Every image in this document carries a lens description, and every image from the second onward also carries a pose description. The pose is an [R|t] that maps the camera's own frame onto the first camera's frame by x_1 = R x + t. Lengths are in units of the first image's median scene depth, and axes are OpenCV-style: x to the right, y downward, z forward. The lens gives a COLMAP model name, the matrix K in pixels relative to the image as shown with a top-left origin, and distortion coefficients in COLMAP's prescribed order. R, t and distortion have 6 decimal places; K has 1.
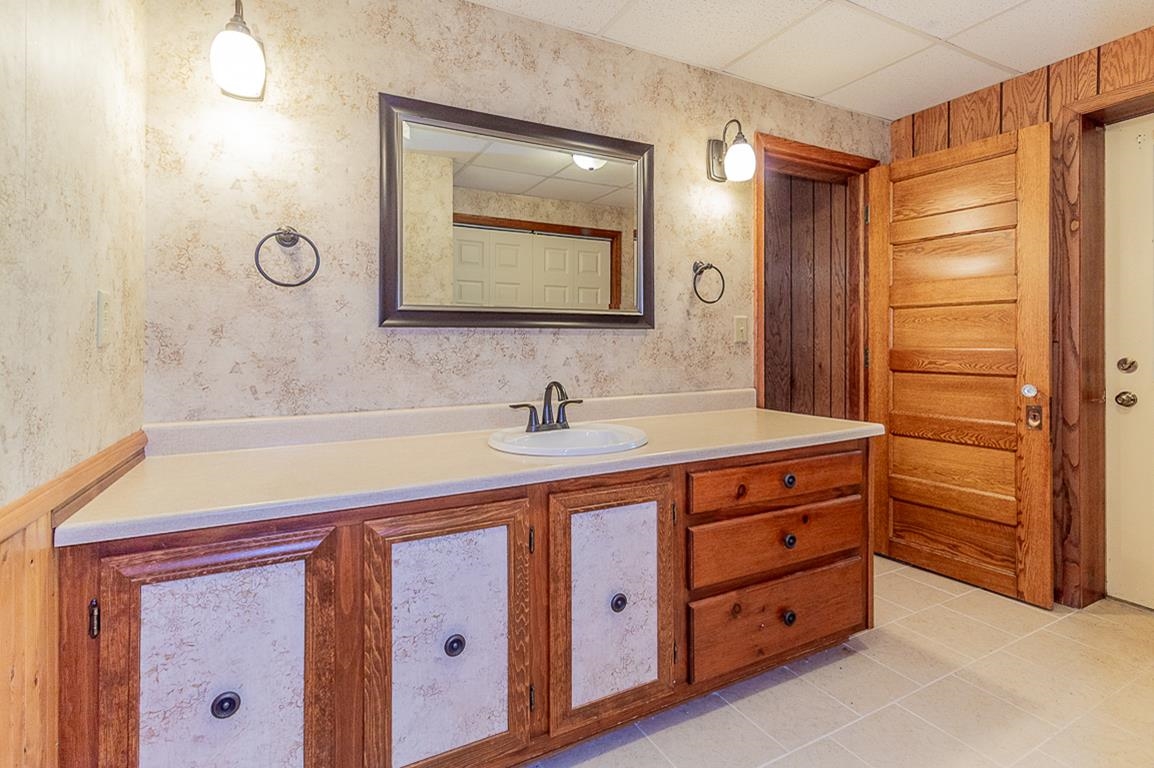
lens RADIAL K [[562.3, 0, 577.8], [0, 562.3, 375.0], [0, 0, 1]] dist [0.023485, 0.000061]
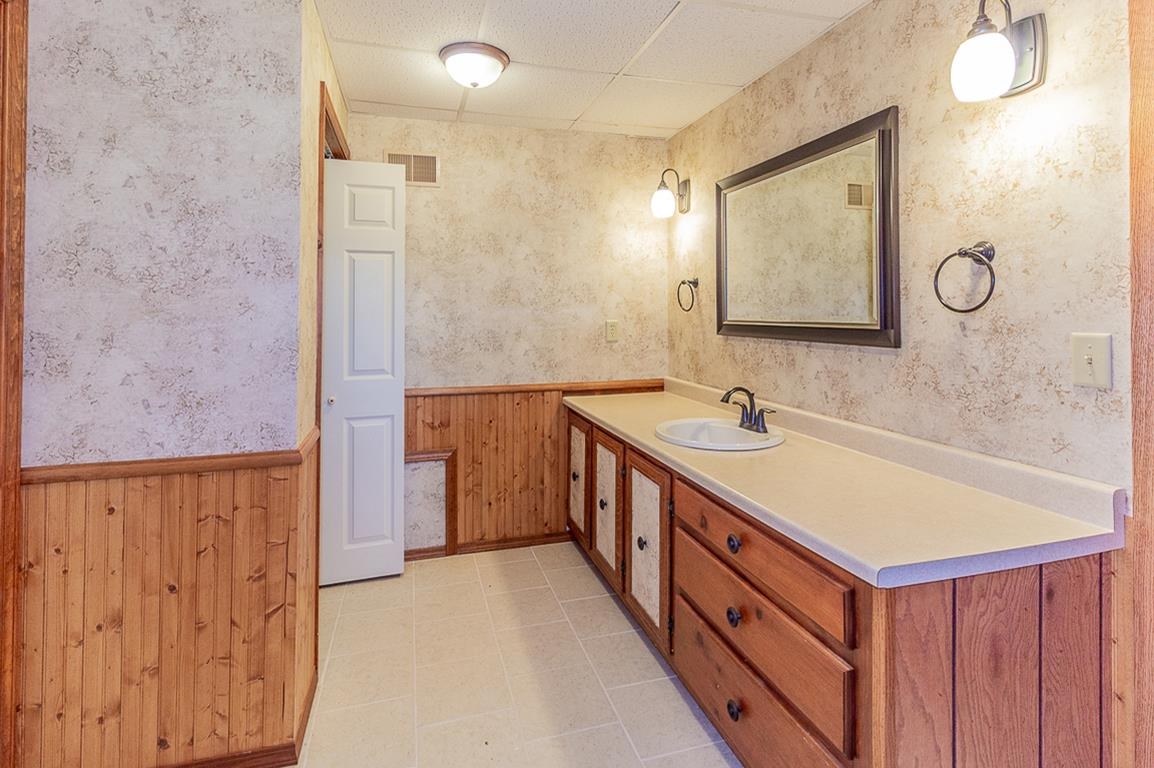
lens RADIAL K [[545.7, 0, 577.4], [0, 545.7, 372.9], [0, 0, 1]] dist [-0.000589, 0.000110]
pose [[-0.189405, 0.114146, -0.975242, 1.053594], [-0.049306, 0.990861, 0.125550, -0.135189], [0.980660, 0.071865, -0.182046, 0.811490]]
